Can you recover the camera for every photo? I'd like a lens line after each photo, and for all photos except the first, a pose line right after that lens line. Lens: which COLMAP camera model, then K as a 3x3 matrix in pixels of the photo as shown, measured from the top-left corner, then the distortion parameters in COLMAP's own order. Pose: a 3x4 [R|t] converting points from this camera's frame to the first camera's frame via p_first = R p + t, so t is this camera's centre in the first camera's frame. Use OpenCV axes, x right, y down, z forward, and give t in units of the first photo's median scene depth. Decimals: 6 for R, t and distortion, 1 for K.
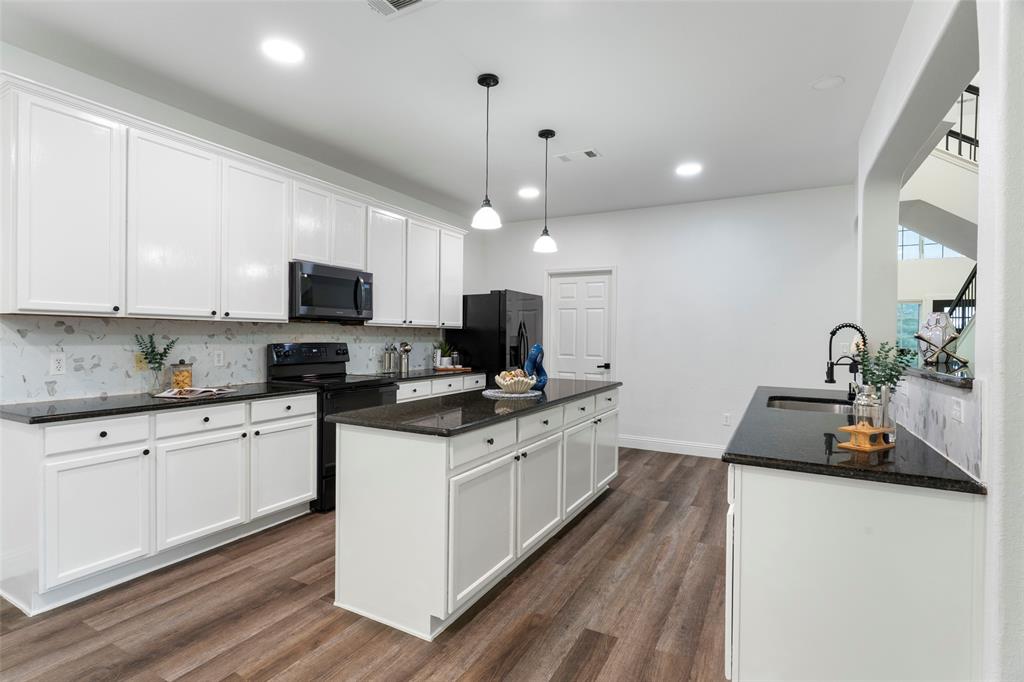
lens RADIAL K [[502.1, 0, 505.8], [0, 502.1, 338.5], [0, 0, 1]] dist [-0.001639, -0.000394]
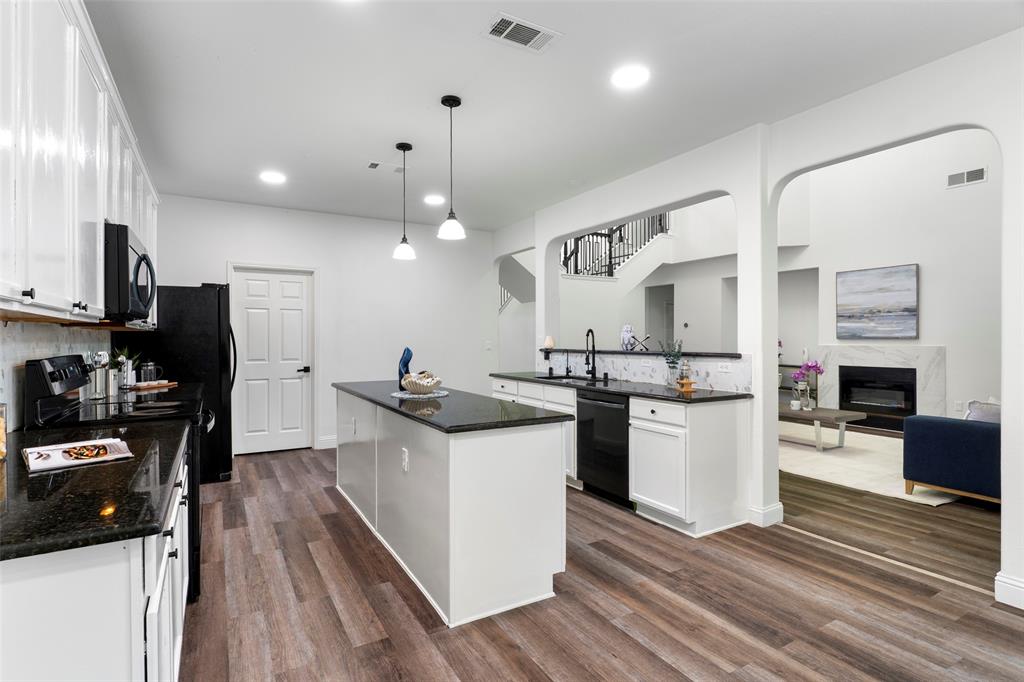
lens RADIAL K [[502.1, 0, 505.8], [0, 502.1, 338.5], [0, 0, 1]] dist [-0.001639, -0.000394]
pose [[0.520742, -0.012326, 0.853625, -0.658333], [0.012625, 0.999898, 0.006736, -0.010058], [-0.853620, 0.007269, 0.520845, 0.253713]]
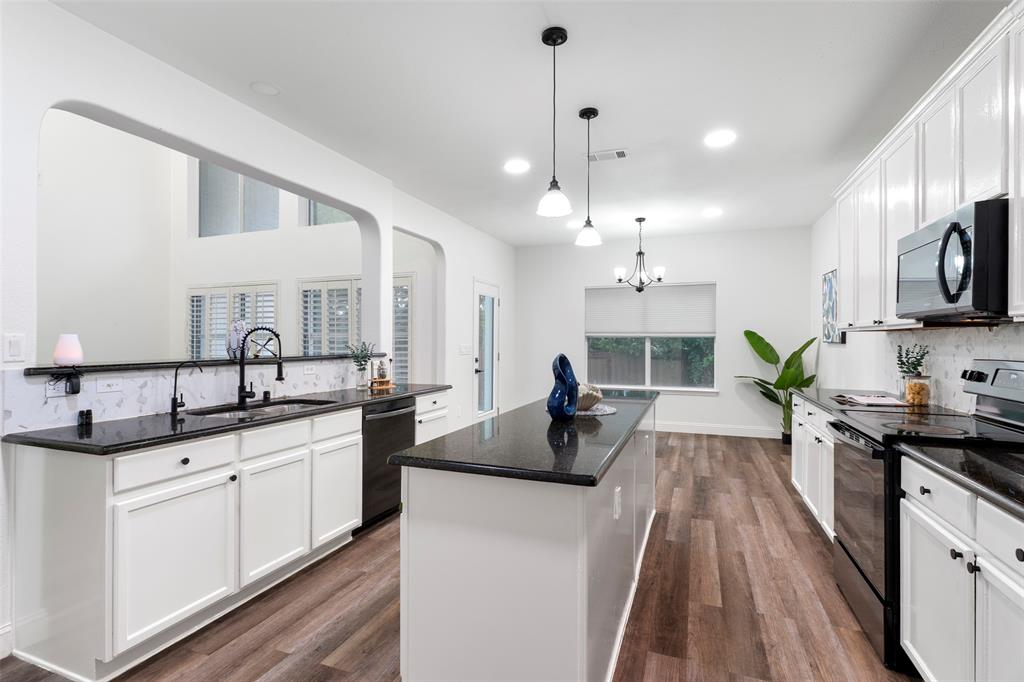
lens RADIAL K [[484.3, 0, 500.8], [0, 484.3, 340.2], [0, 0, 1]] dist [-0.000254, 0.000230]
pose [[-0.993519, -0.013078, -0.112910, 0.202079], [-0.013562, 0.999902, 0.003522, -0.008096], [0.112853, 0.005031, -0.993599, 1.509246]]
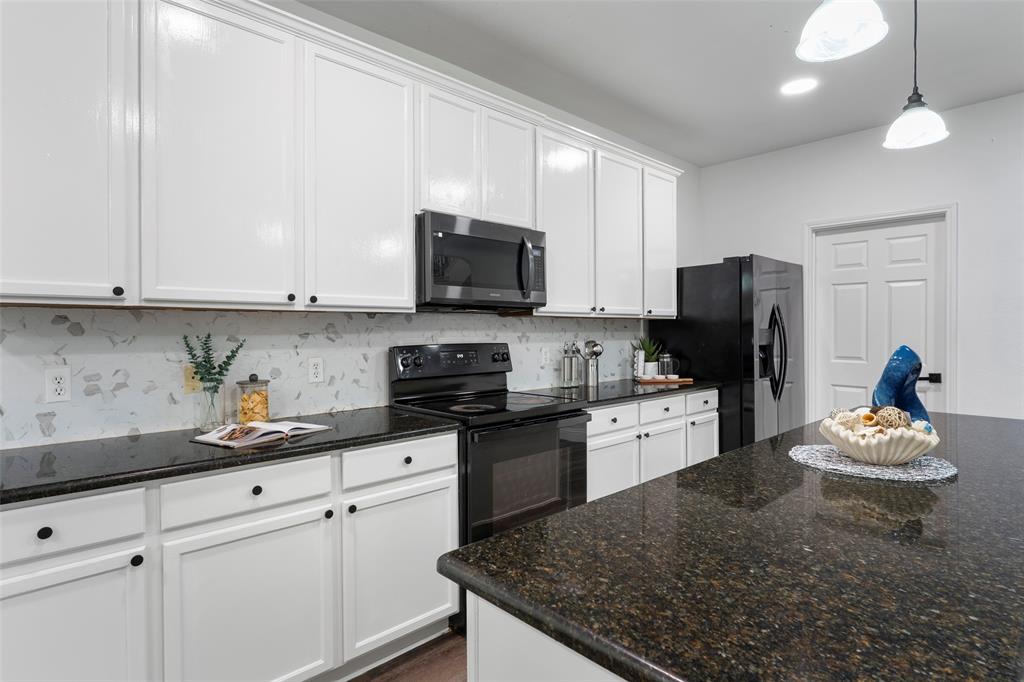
lens RADIAL K [[534.2, 0, 507.1], [0, 534.2, 338.6], [0, 0, 1]] dist [0.001278, 0.000231]
pose [[0.949008, -0.009003, -0.315124, -0.112466], [0.012191, 0.999893, 0.008145, -0.003170], [0.315017, -0.011571, 0.949016, 0.388065]]
